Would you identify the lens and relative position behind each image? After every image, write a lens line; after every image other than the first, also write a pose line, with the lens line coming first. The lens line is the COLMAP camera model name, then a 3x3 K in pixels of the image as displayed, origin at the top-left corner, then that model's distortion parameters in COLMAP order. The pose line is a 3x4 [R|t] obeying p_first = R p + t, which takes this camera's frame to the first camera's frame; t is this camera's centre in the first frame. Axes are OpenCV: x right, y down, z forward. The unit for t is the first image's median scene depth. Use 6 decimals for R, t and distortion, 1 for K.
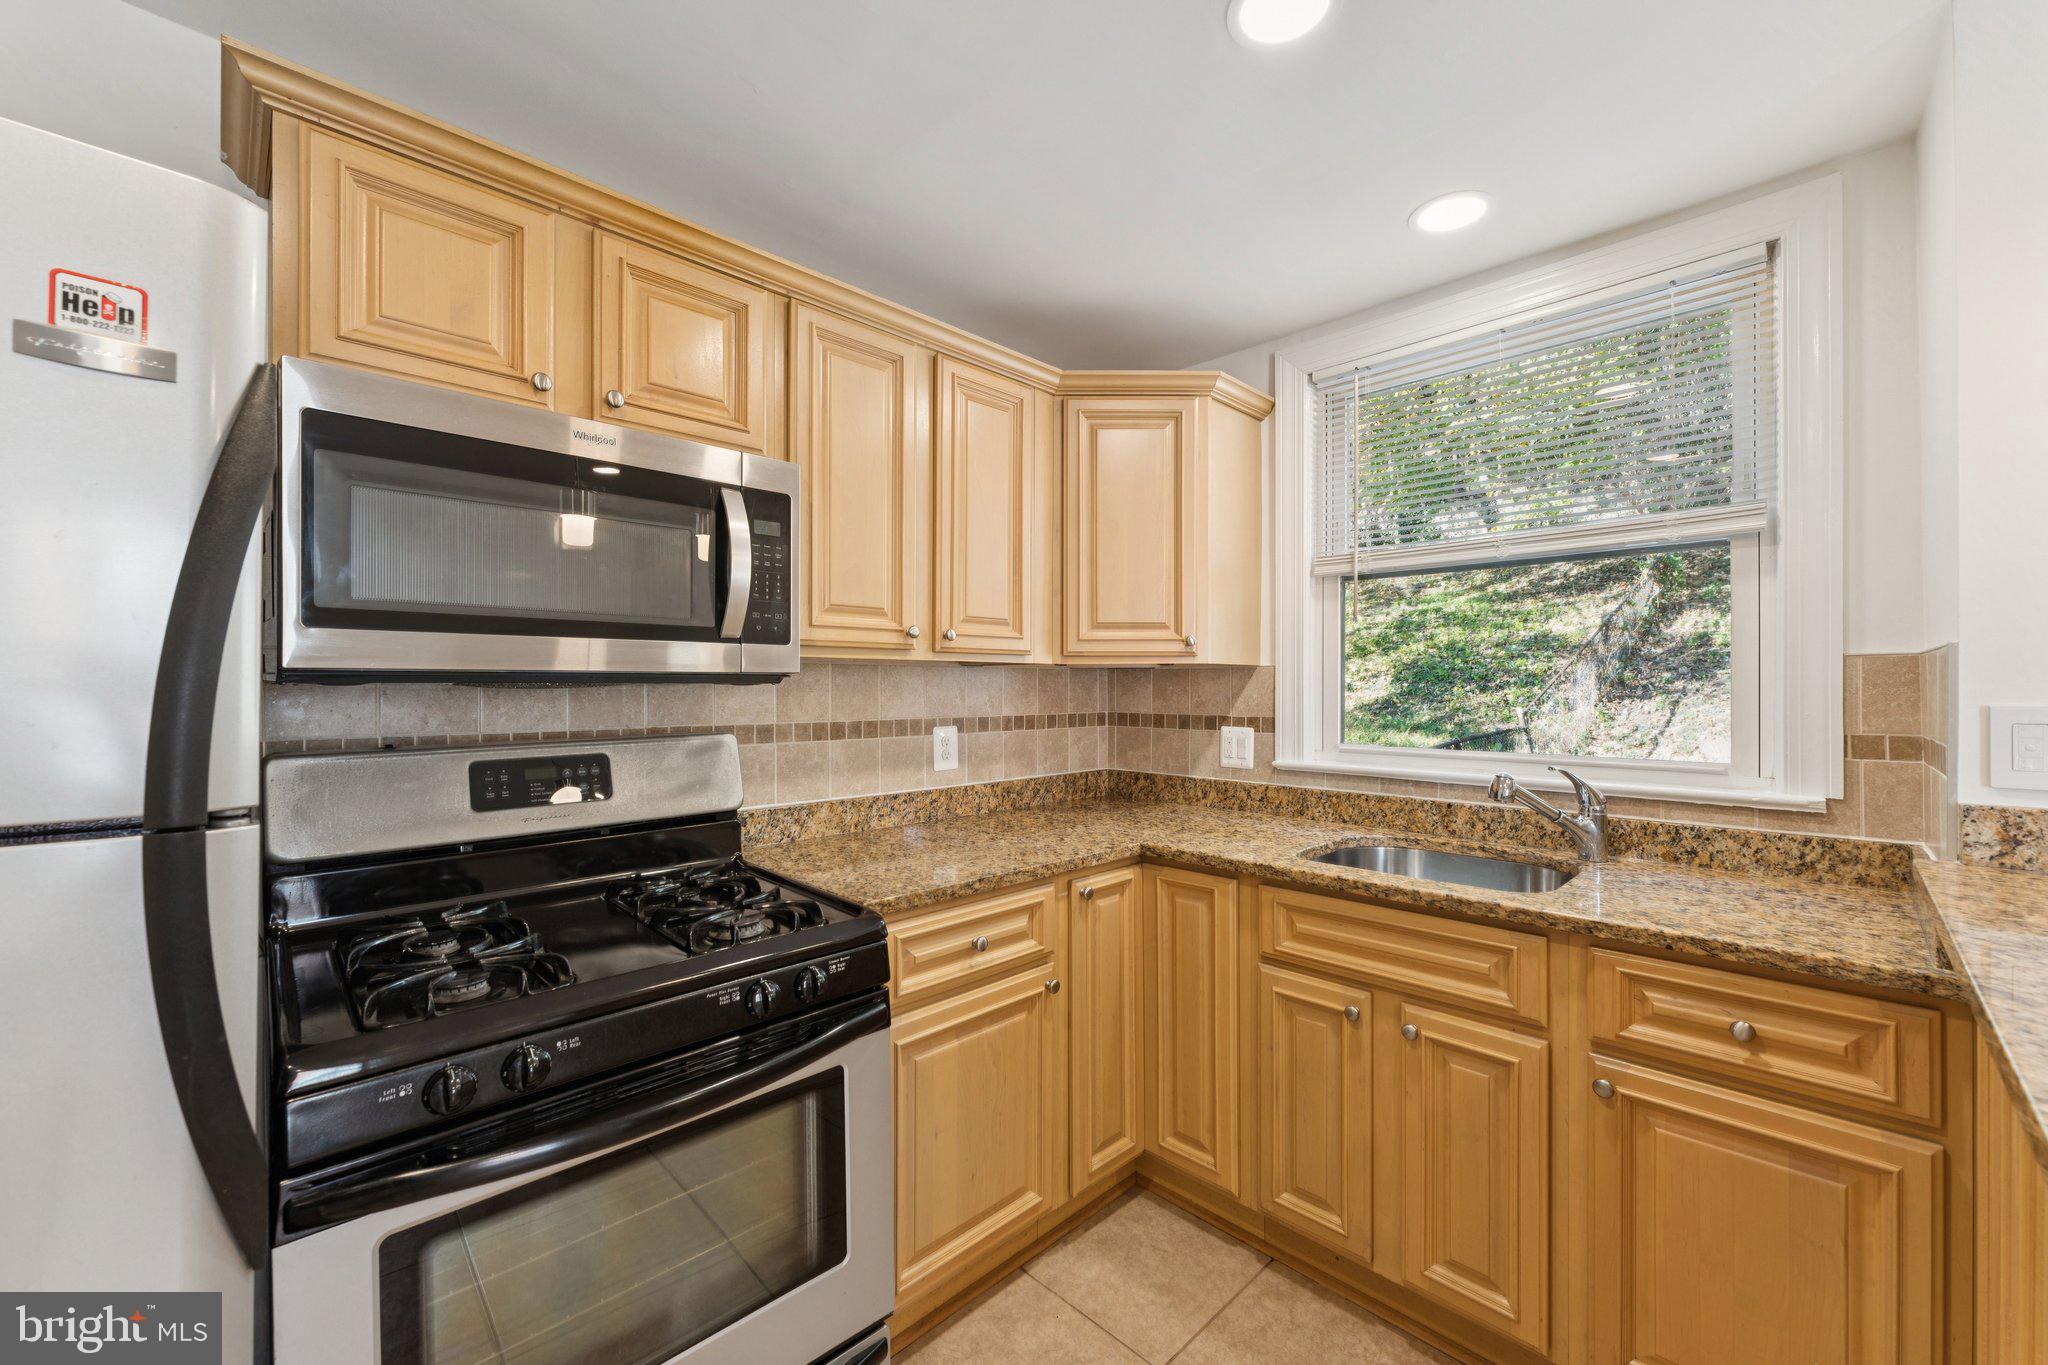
lens RADIAL K [[827.3, 0, 1026.6], [0, 827.3, 689.4], [0, 0, 1]] dist [0.002277, 0.000051]
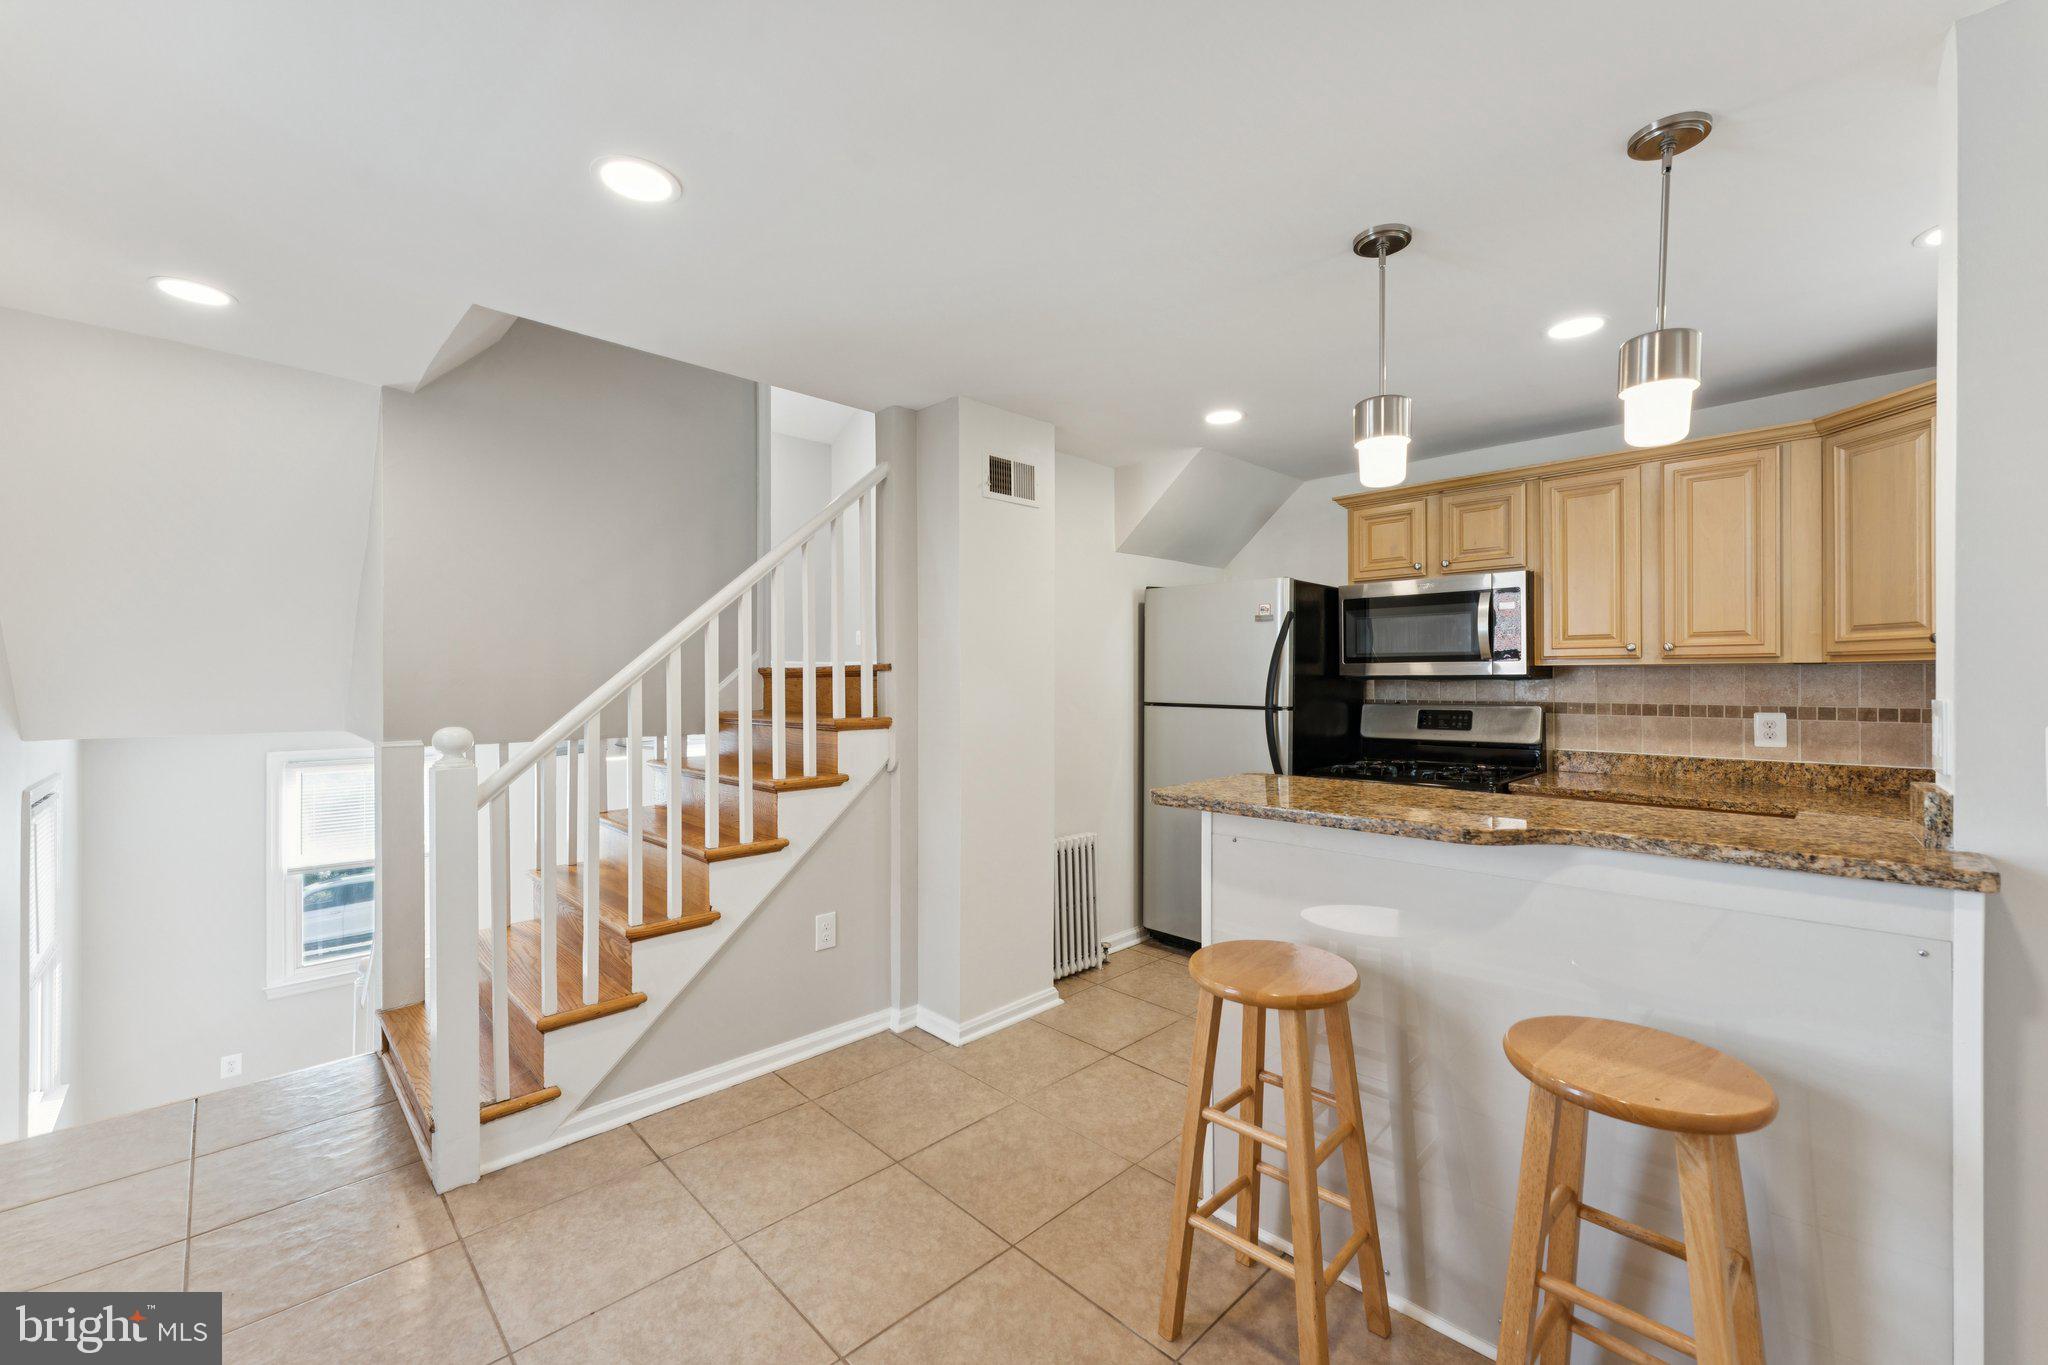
lens RADIAL K [[827.3, 0, 1026.4], [0, 827.3, 679.4], [0, 0, 1]] dist [0.002277, 0.000051]
pose [[-0.021569, 0.003080, -0.999763, 1.311635], [-0.001067, 0.999995, 0.003103, -0.009970], [0.999767, 0.001134, -0.021566, -0.120444]]
